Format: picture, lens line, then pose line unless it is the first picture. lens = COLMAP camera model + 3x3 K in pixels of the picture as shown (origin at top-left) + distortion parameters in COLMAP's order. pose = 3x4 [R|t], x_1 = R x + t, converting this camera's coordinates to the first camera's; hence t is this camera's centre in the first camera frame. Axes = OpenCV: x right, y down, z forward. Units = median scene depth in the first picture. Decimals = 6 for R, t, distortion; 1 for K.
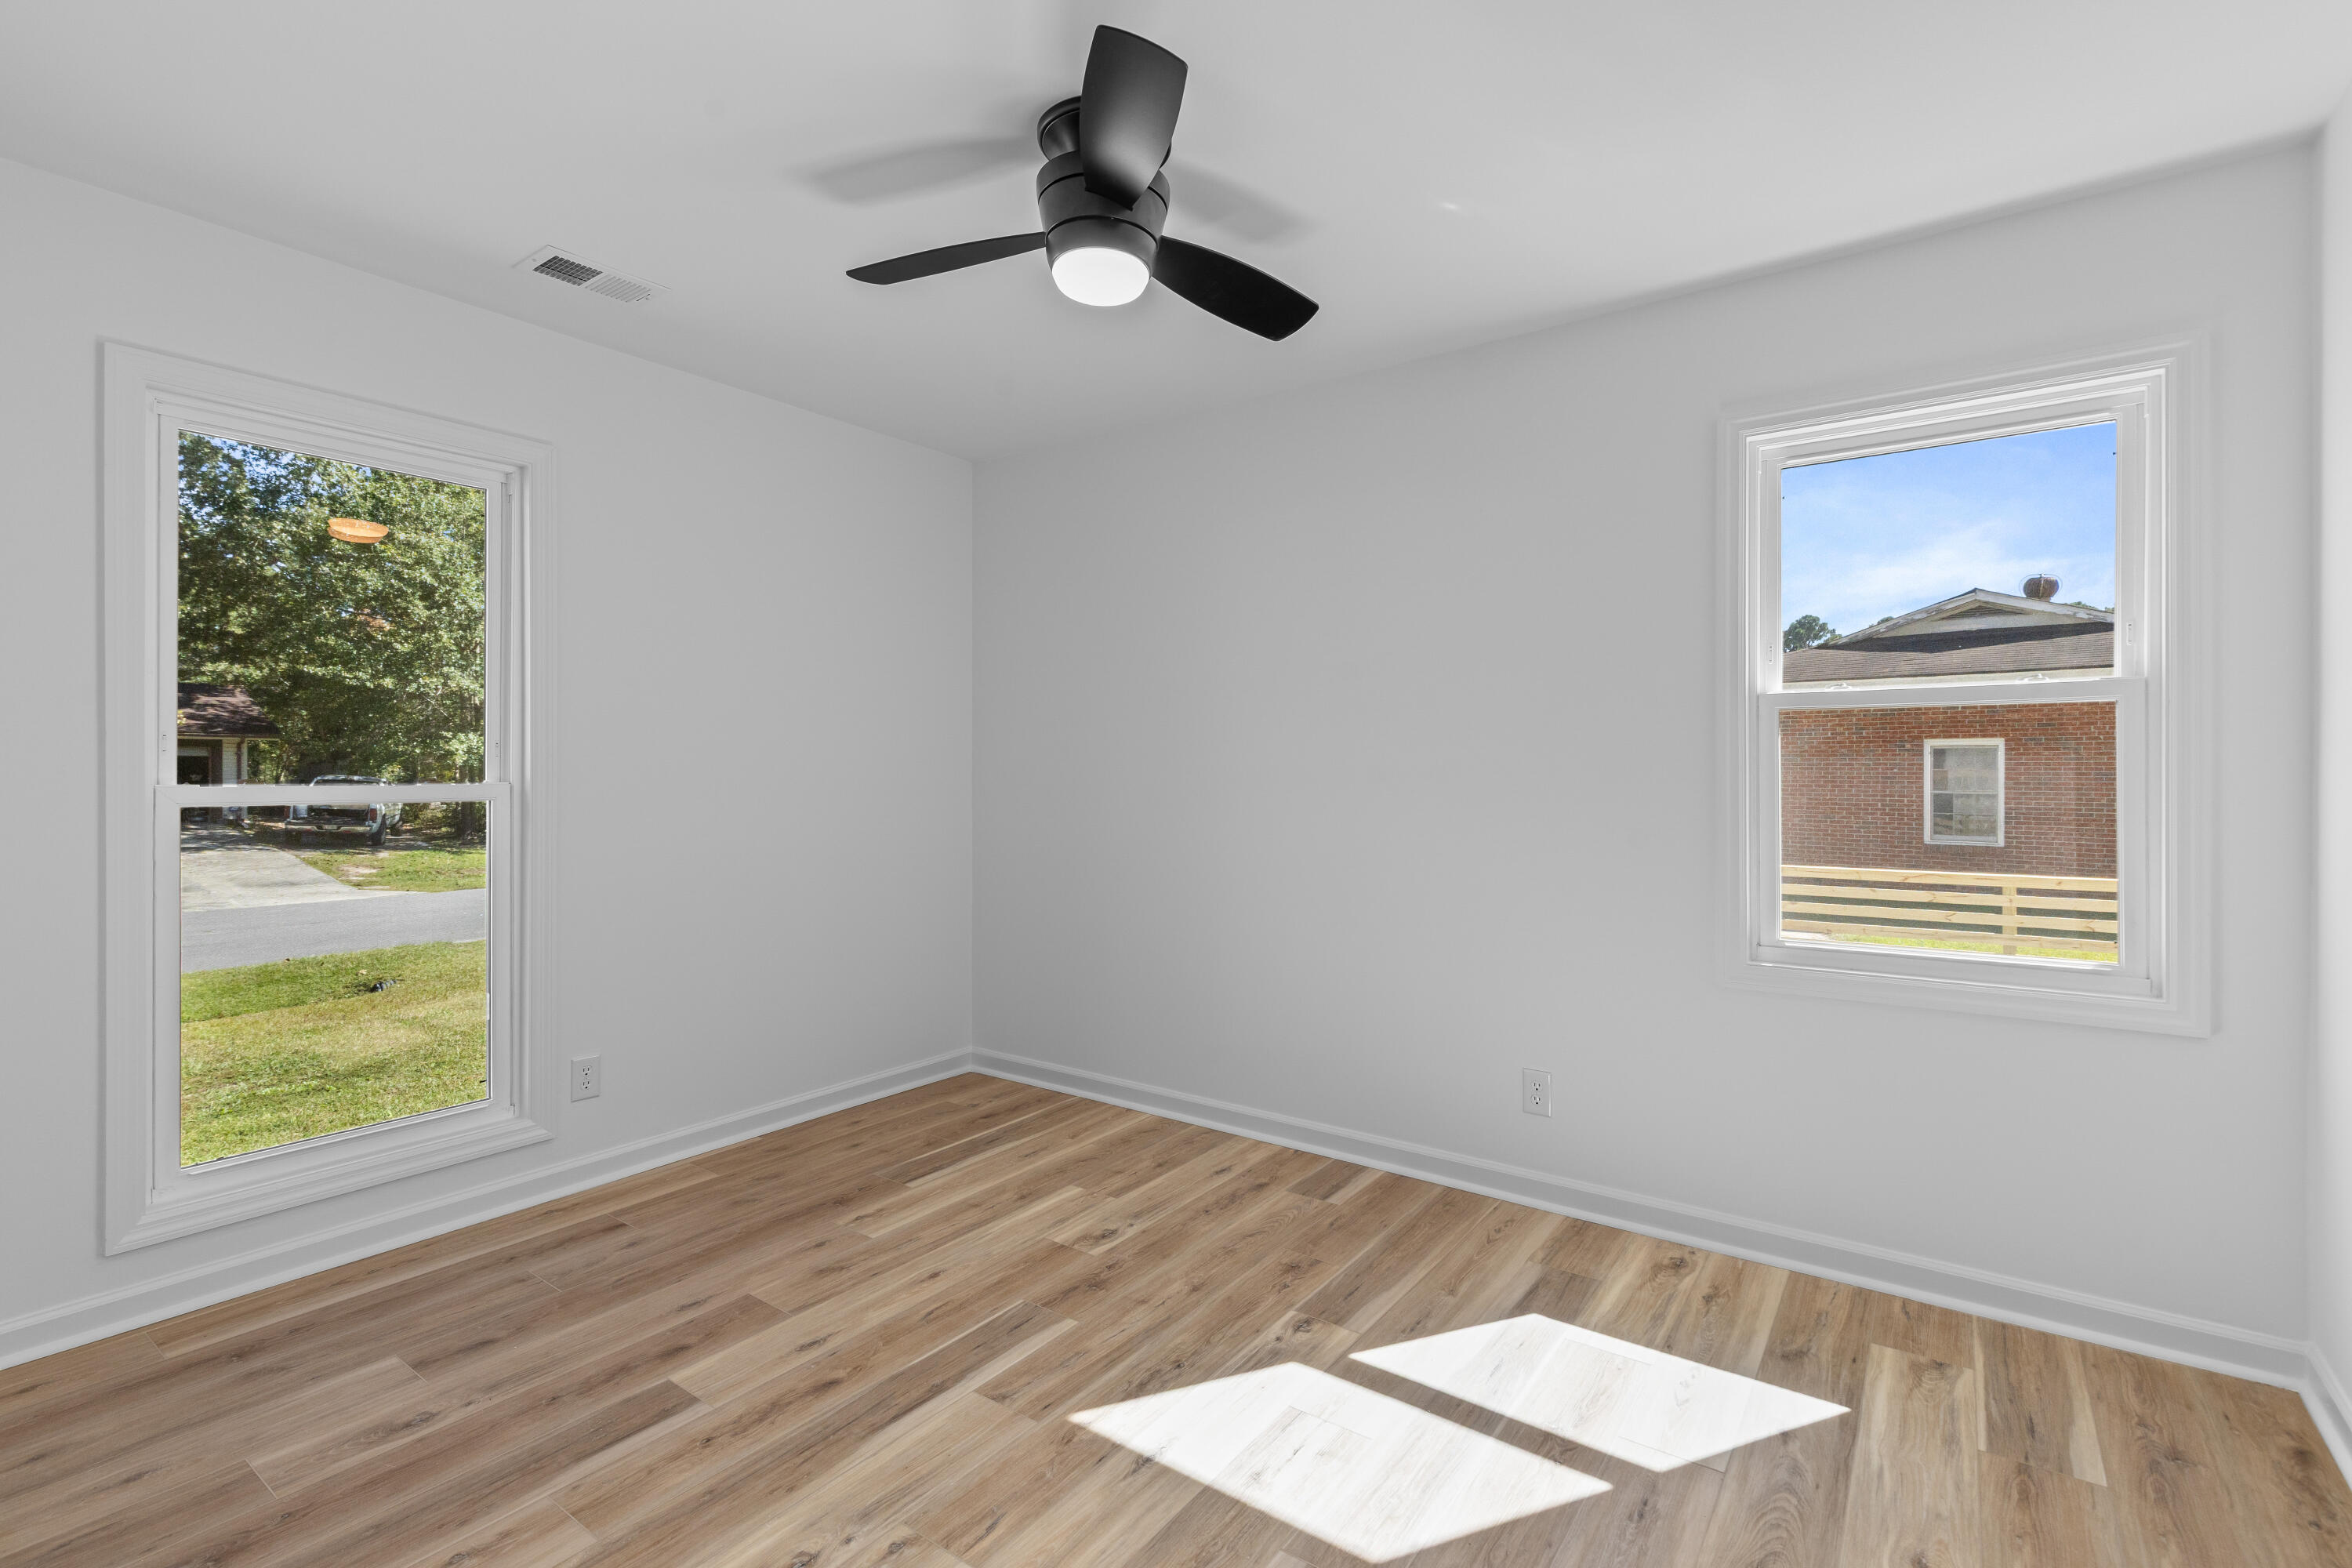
lens RADIAL K [[1072.4, 0, 1176.0], [0, 1072.4, 784.0], [0, 0, 1]] dist [-0.001583, -0.000200]
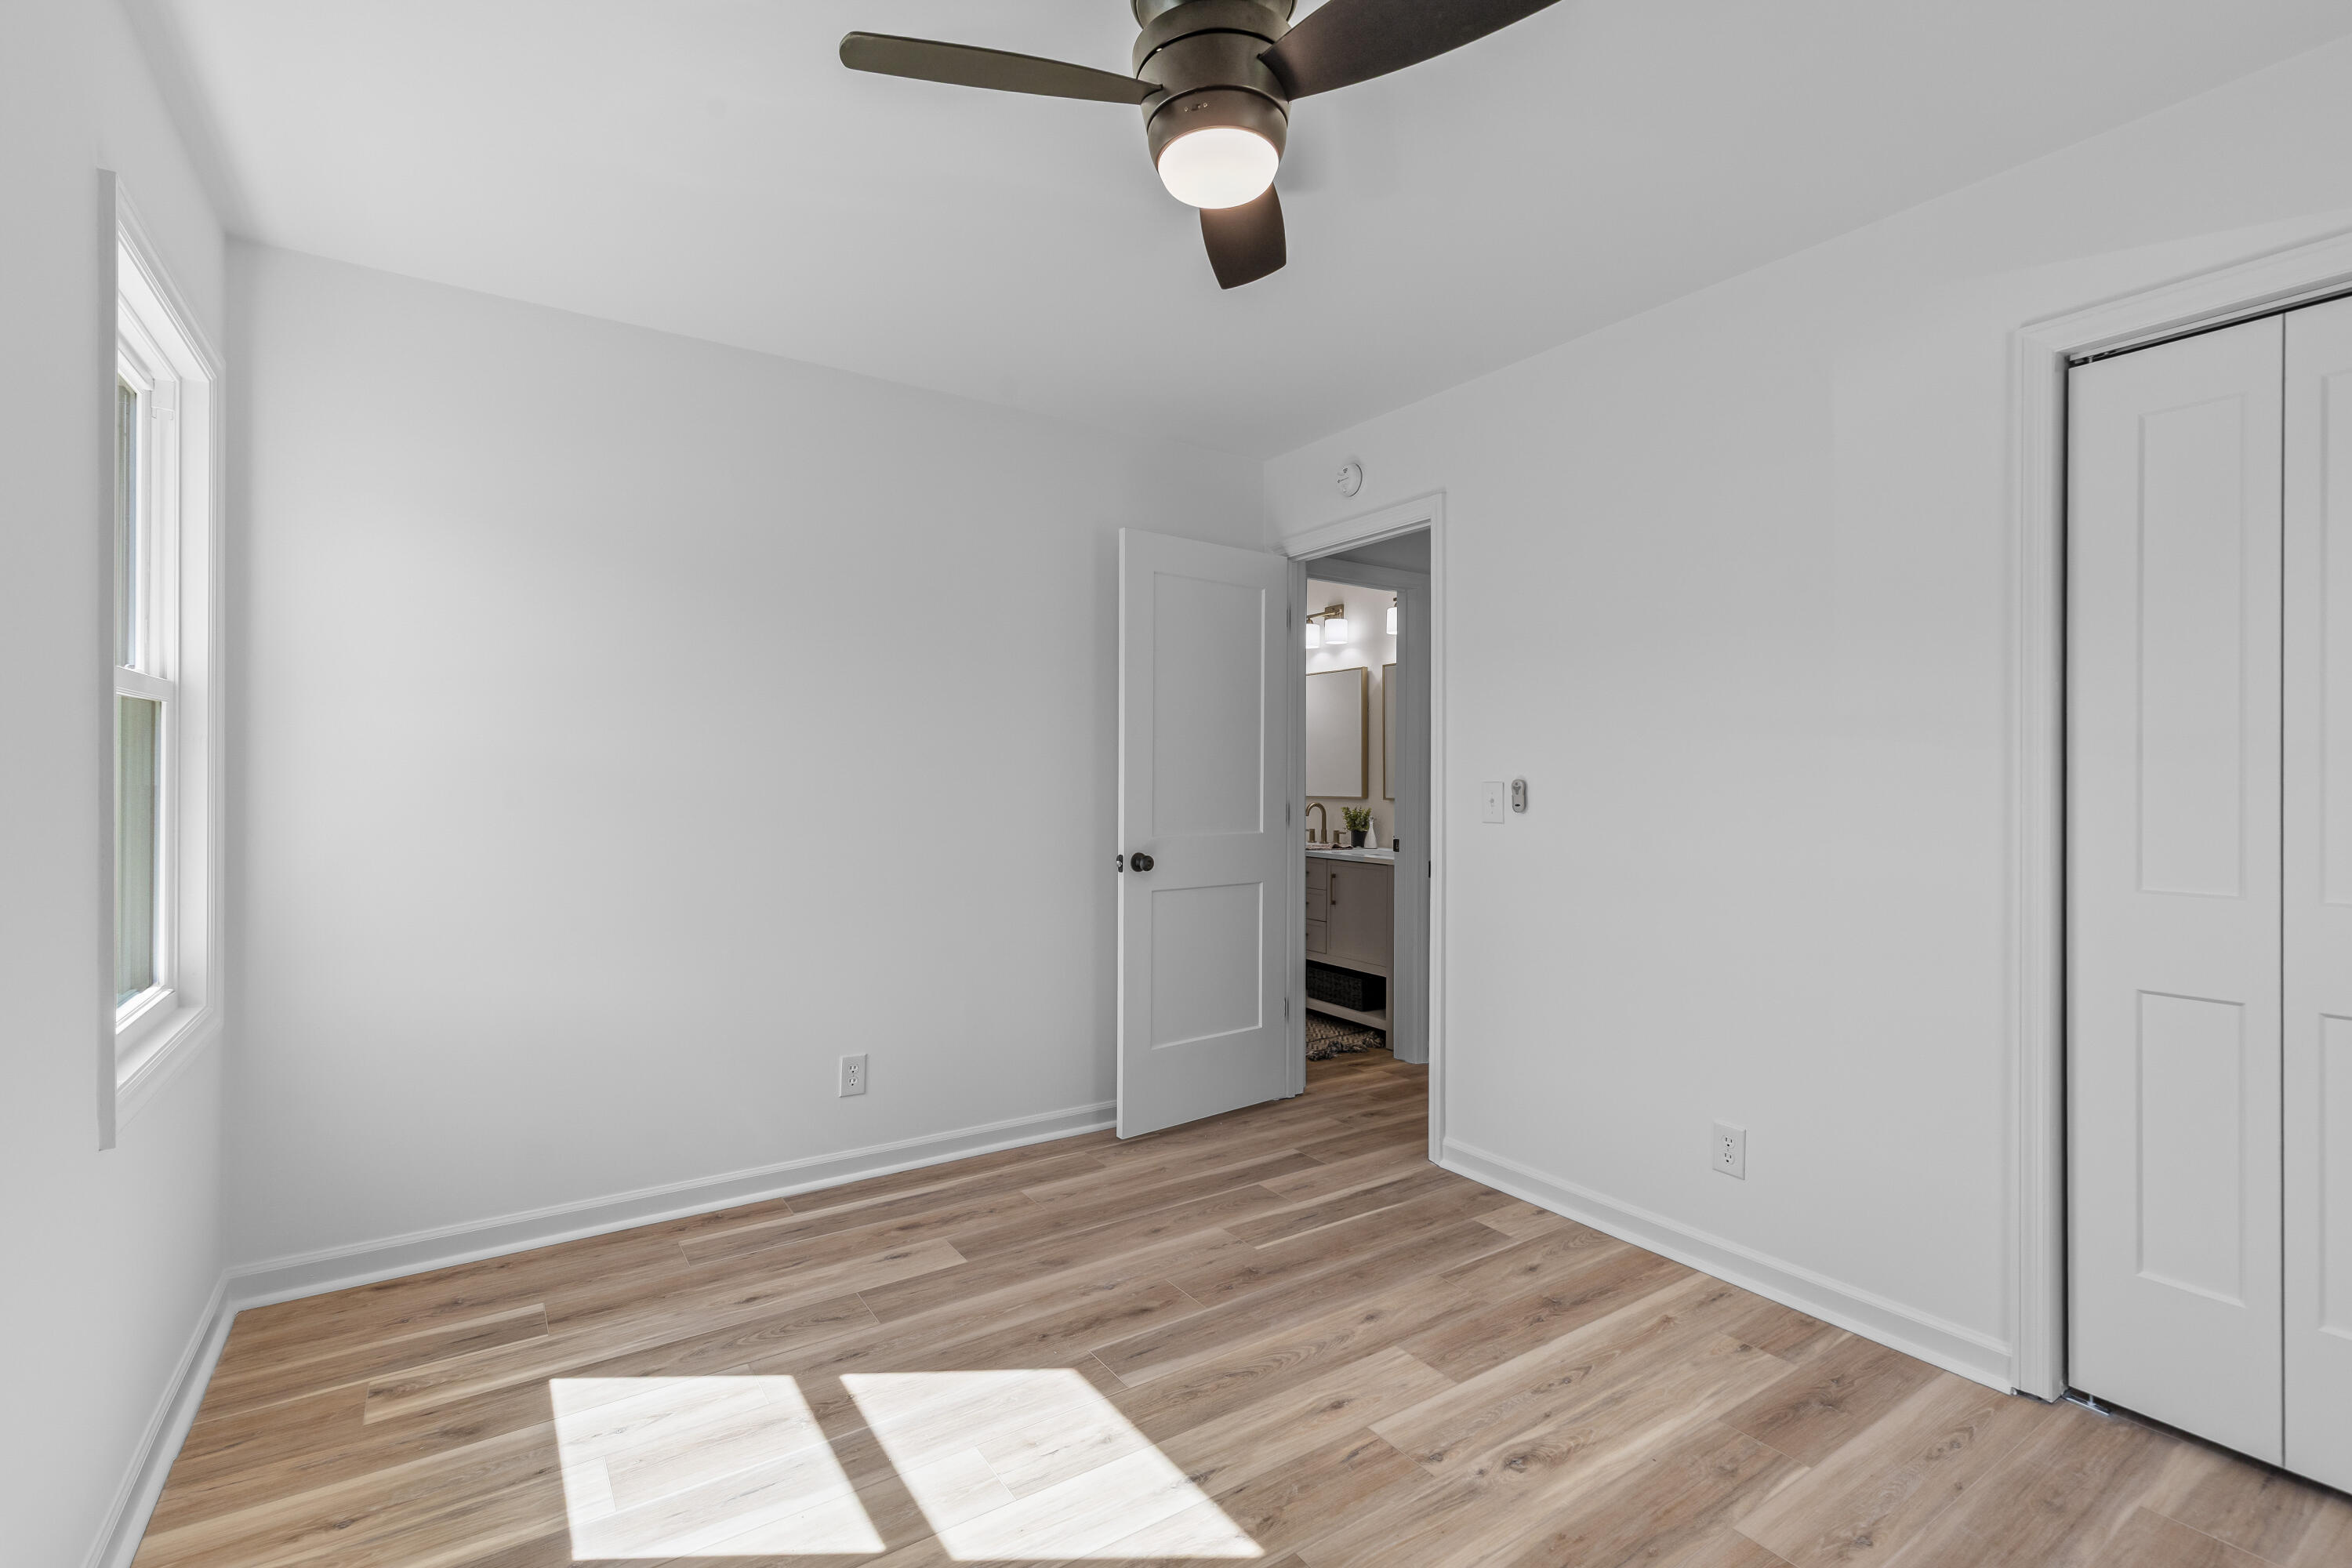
lens RADIAL K [[1072.4, 0, 1176.0], [0, 1072.4, 784.0], [0, 0, 1]] dist [-0.001583, -0.000200]
pose [[-0.939593, -0.001320, 0.342292, -0.345050], [0.005009, 0.999832, 0.017606, -0.027567], [-0.342258, 0.018257, -0.939429, 1.906908]]
